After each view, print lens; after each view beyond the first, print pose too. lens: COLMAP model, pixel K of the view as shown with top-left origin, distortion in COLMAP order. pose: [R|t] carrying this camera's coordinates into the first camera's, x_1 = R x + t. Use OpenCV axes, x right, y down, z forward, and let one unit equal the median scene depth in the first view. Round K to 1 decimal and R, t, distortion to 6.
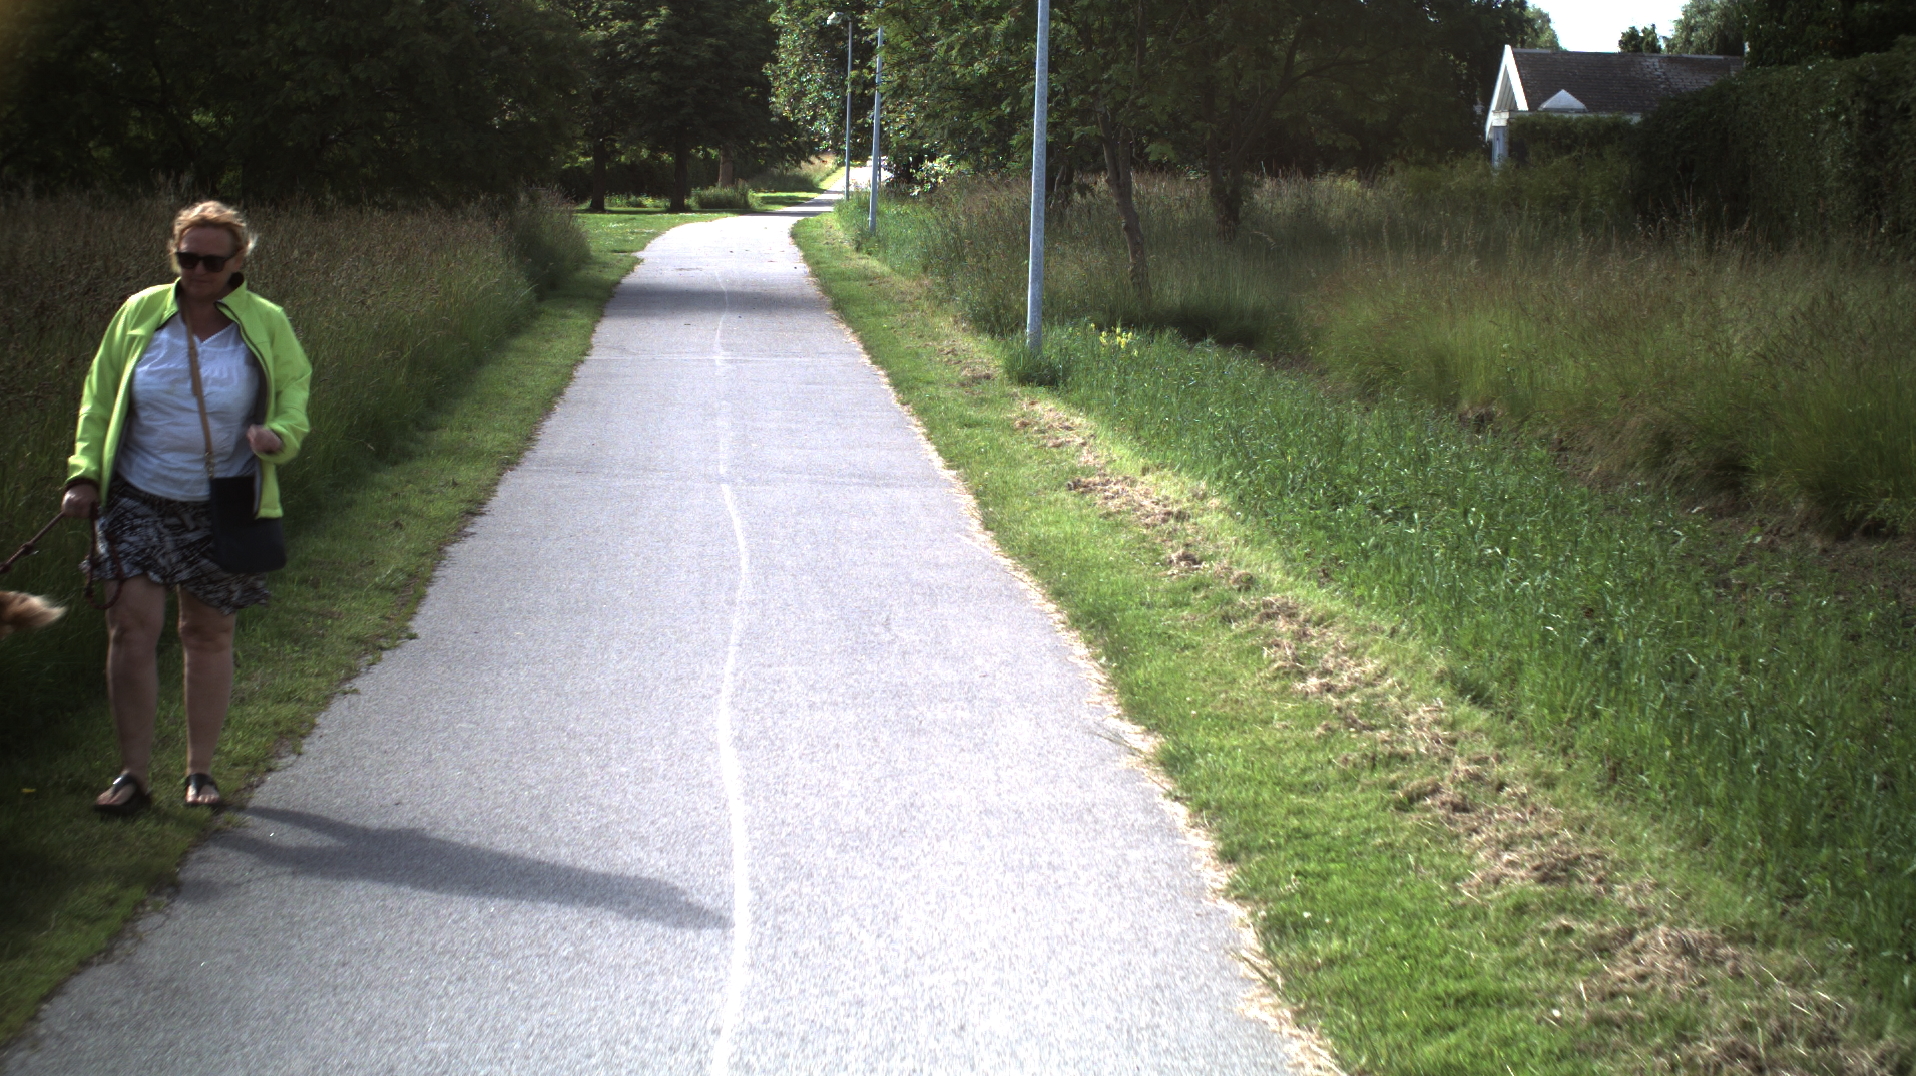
lens RADIAL K [[3415.9, 0, 958.0], [0, 3415.9, 538.0], [0, 0, 1]] dist [-0.294842, 0.539243]
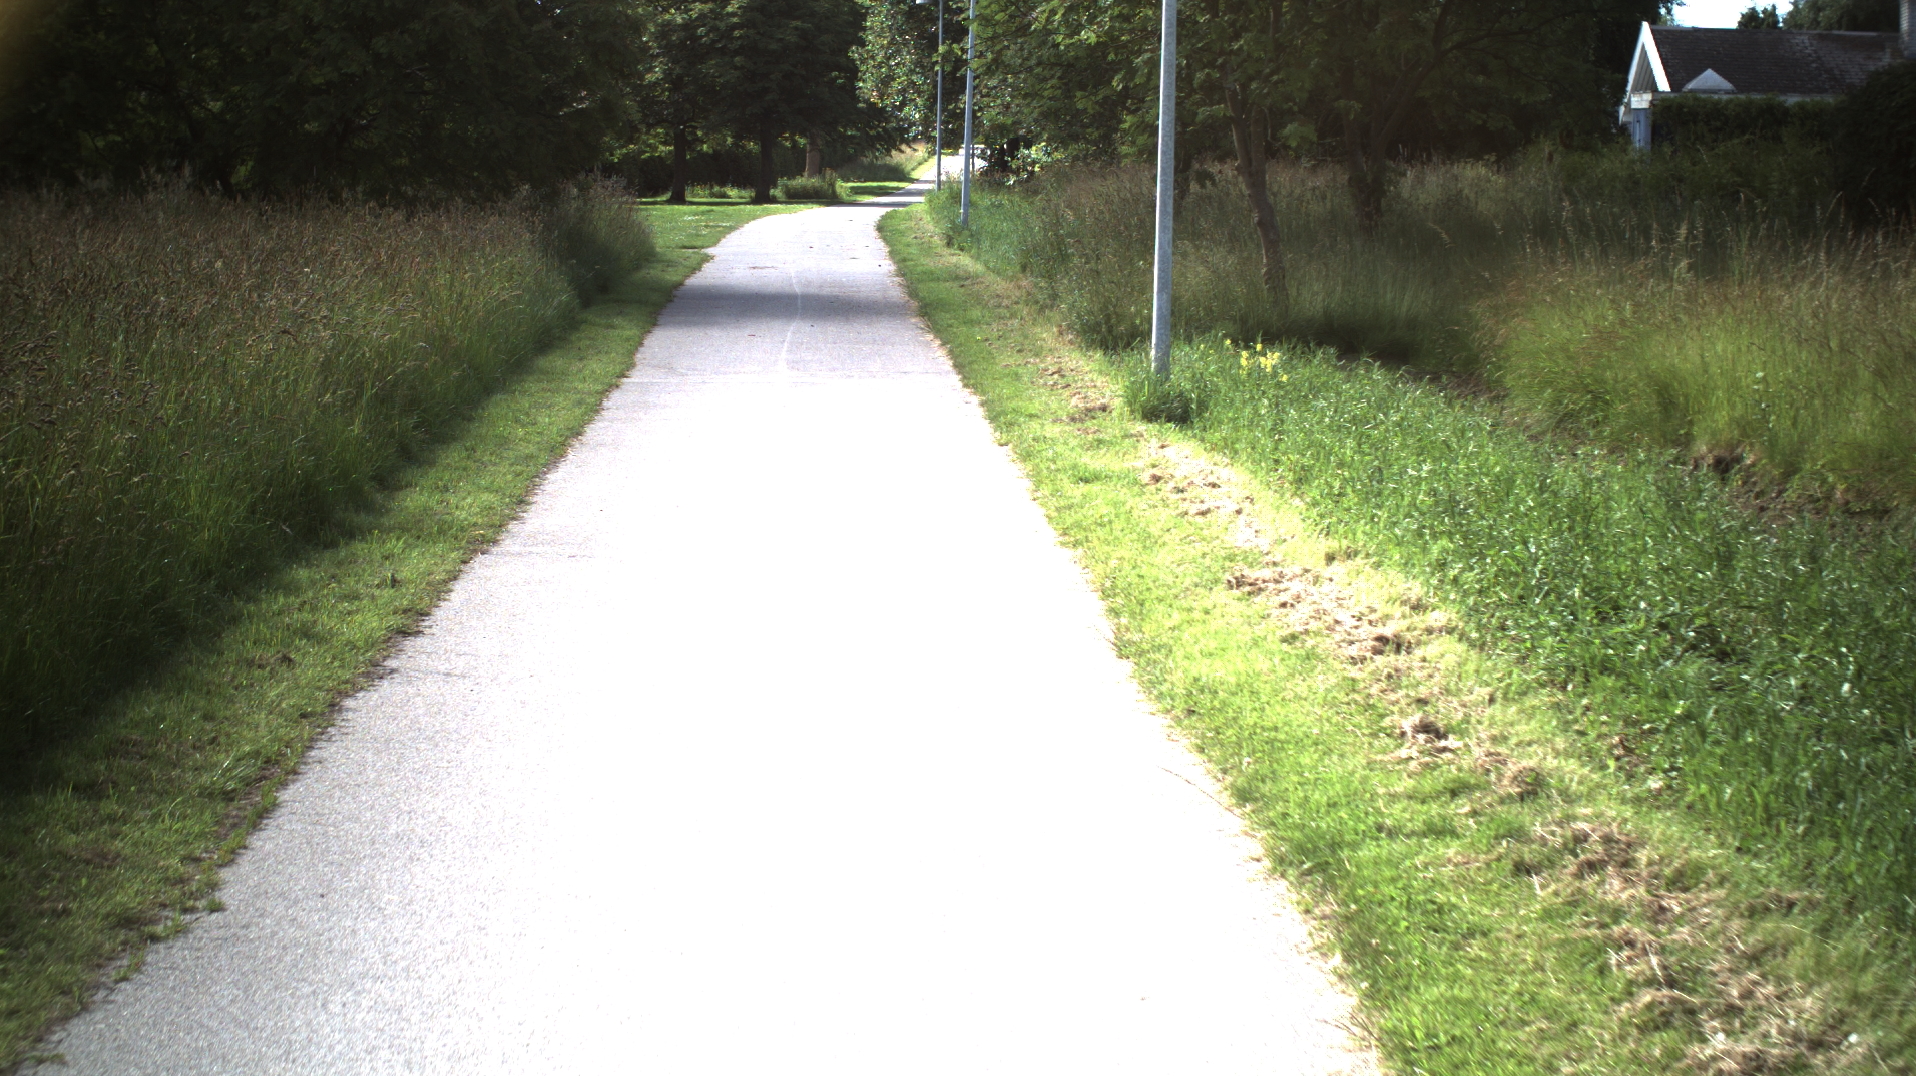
lens RADIAL K [[3415.9, 0, 958.0], [0, 3415.9, 538.0], [0, 0, 1]] dist [-0.294842, 0.539243]
pose [[0.999613, -0.002011, -0.027749, -0.002305], [0.002100, 0.999993, 0.003182, -0.011936], [0.027742, -0.003239, 0.999610, 0.115424]]
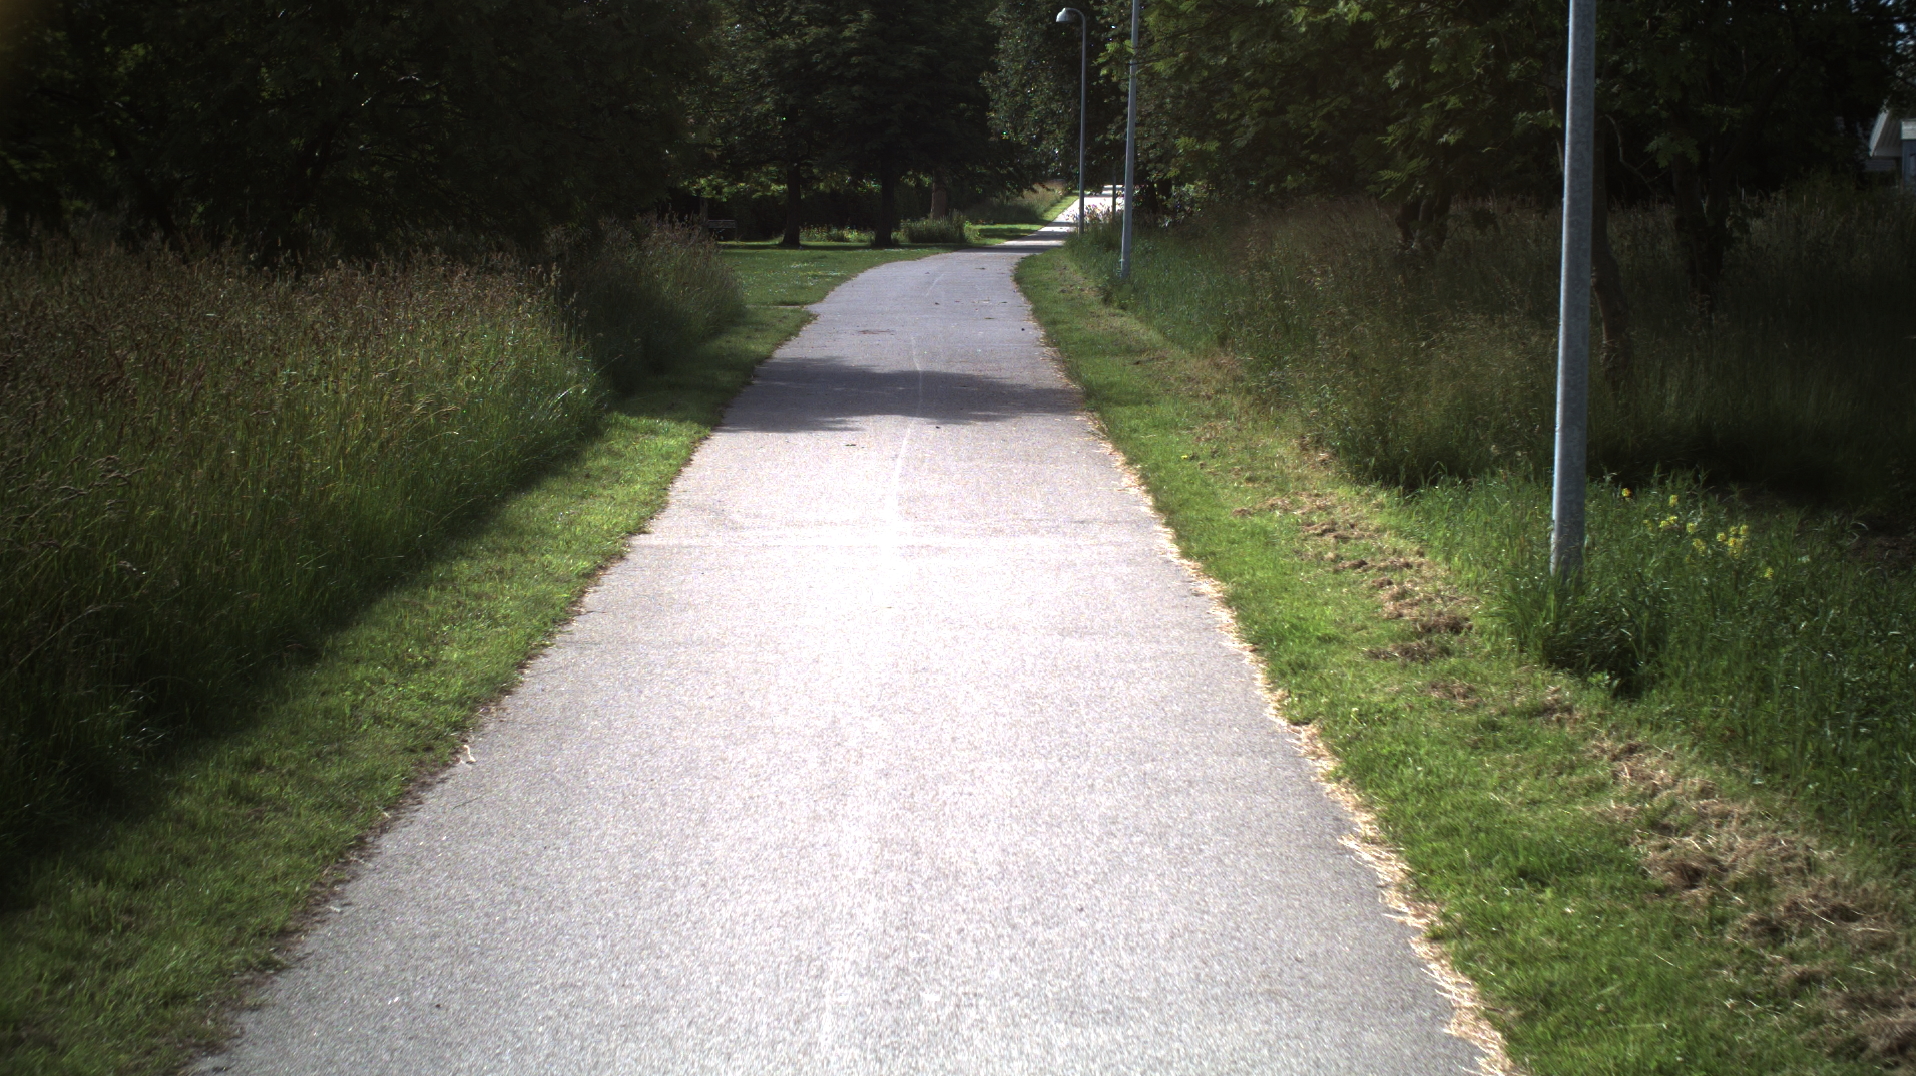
lens RADIAL K [[3415.9, 0, 958.0], [0, 3415.9, 538.0], [0, 0, 1]] dist [-0.294842, 0.539243]
pose [[0.997930, 0.000592, -0.064311, -0.018524], [-0.001185, 0.999957, -0.009175, -0.035182], [0.064303, 0.009232, 0.997888, 0.344080]]
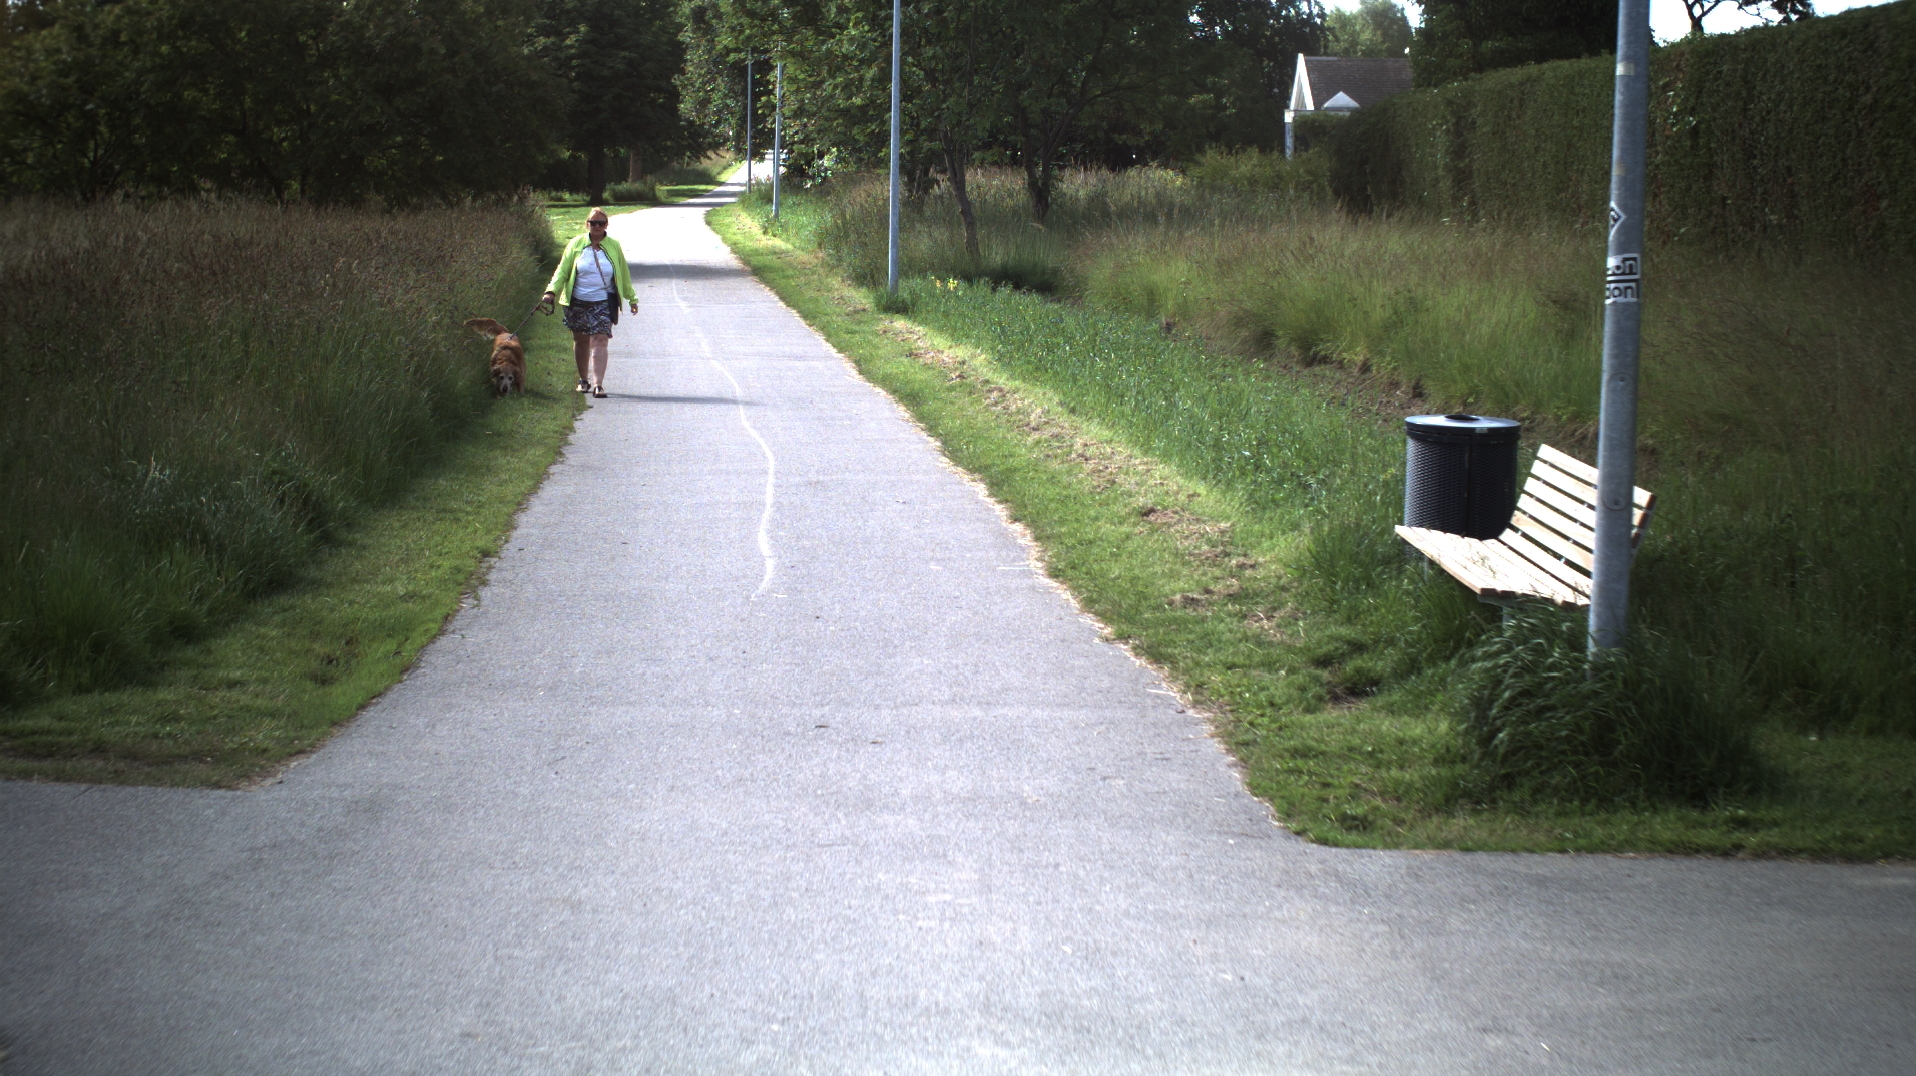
lens RADIAL K [[3415.9, 0, 958.0], [0, 3415.9, 538.0], [0, 0, 1]] dist [-0.294842, 0.539243]
pose [[0.999332, -0.019181, 0.031107, 0.000804], [0.019059, 0.999809, 0.004219, 0.032056], [-0.031182, -0.003623, 0.999507, -0.346459]]
